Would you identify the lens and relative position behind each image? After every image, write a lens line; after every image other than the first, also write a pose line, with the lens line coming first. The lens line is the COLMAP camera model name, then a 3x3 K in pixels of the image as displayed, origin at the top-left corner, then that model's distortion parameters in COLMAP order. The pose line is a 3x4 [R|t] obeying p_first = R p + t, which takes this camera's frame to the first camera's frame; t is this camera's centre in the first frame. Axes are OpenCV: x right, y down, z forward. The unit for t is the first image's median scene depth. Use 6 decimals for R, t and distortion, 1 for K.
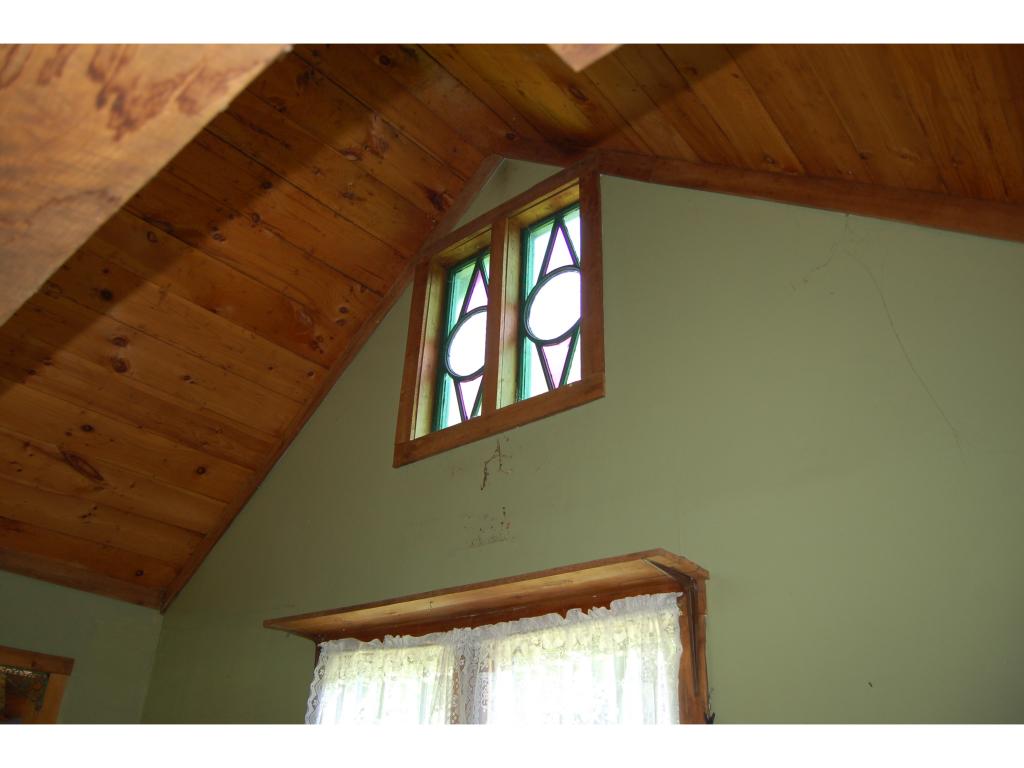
lens RADIAL K [[812.5, 0, 509.2], [0, 812.5, 386.9], [0, 0, 1]] dist [-0.083773, 0.017222]
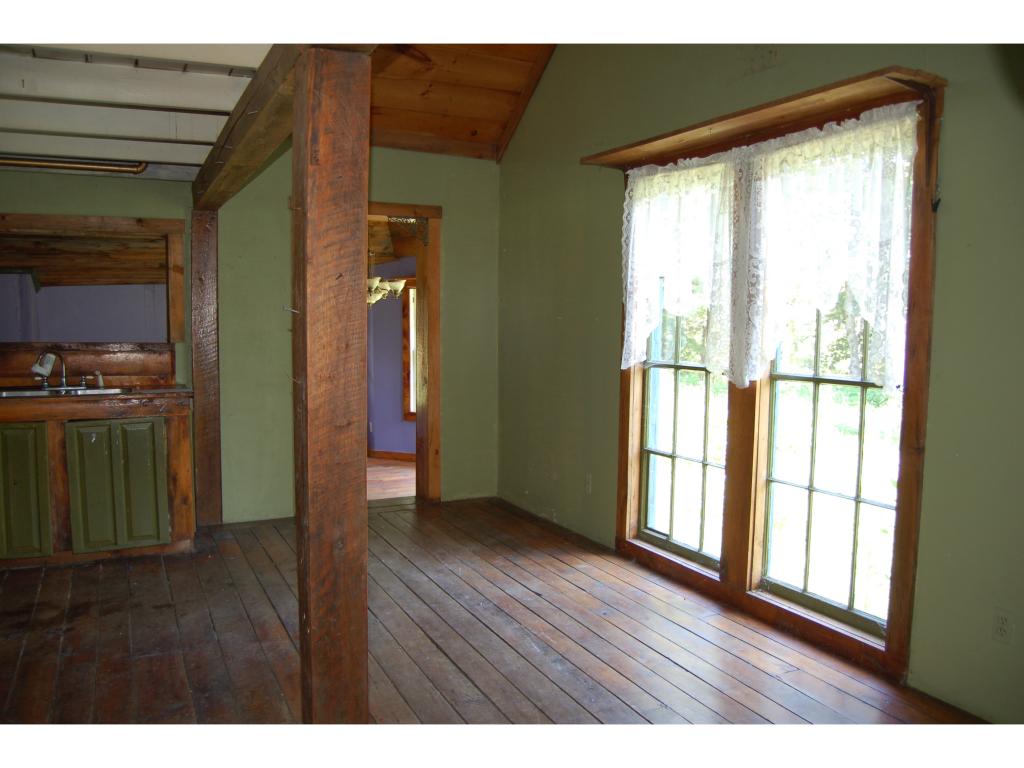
lens RADIAL K [[812.5, 0, 508.6], [0, 812.5, 386.4], [0, 0, 1]] dist [-0.083773, 0.017222]
pose [[0.926632, -0.001630, -0.375965, 0.074044], [0.204588, 0.841158, 0.500597, -0.072983], [0.315430, -0.540787, 0.779778, -0.245957]]
